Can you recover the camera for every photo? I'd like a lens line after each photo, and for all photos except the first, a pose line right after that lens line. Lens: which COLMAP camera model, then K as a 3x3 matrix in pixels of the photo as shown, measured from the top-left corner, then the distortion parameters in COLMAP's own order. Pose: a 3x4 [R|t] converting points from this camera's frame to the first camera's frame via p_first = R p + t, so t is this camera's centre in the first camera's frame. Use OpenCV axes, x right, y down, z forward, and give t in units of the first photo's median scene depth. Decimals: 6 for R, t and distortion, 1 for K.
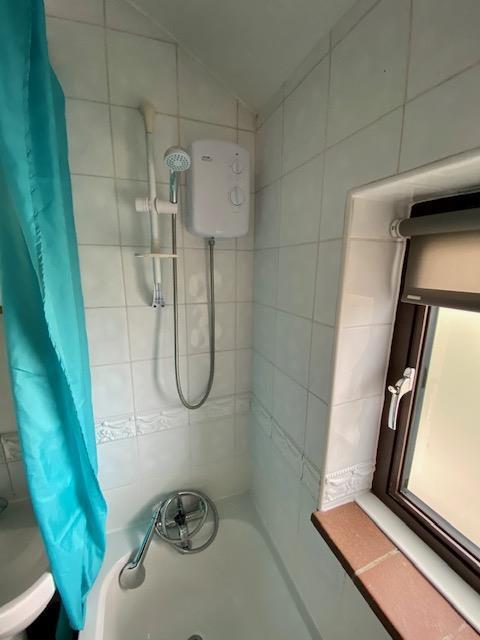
lens RADIAL K [[260.3, 0, 271.4], [0, 260.3, 341.5], [0, 0, 1]] dist [0.021630, -0.020815]
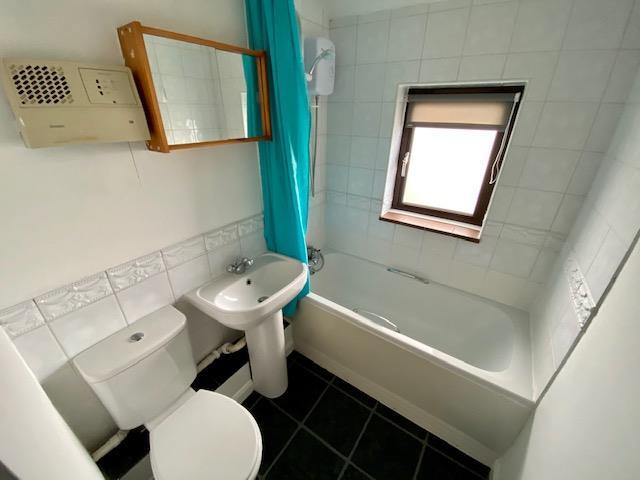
lens RADIAL K [[260.3, 0, 320.0], [0, 260.3, 240.0], [0, 0, 1]] dist [0.021630, -0.020815]
pose [[0.822051, -0.263705, 0.504670, -1.633415], [0.133748, 0.950924, 0.279025, 0.073641], [-0.553483, -0.161874, 0.816978, -0.775020]]
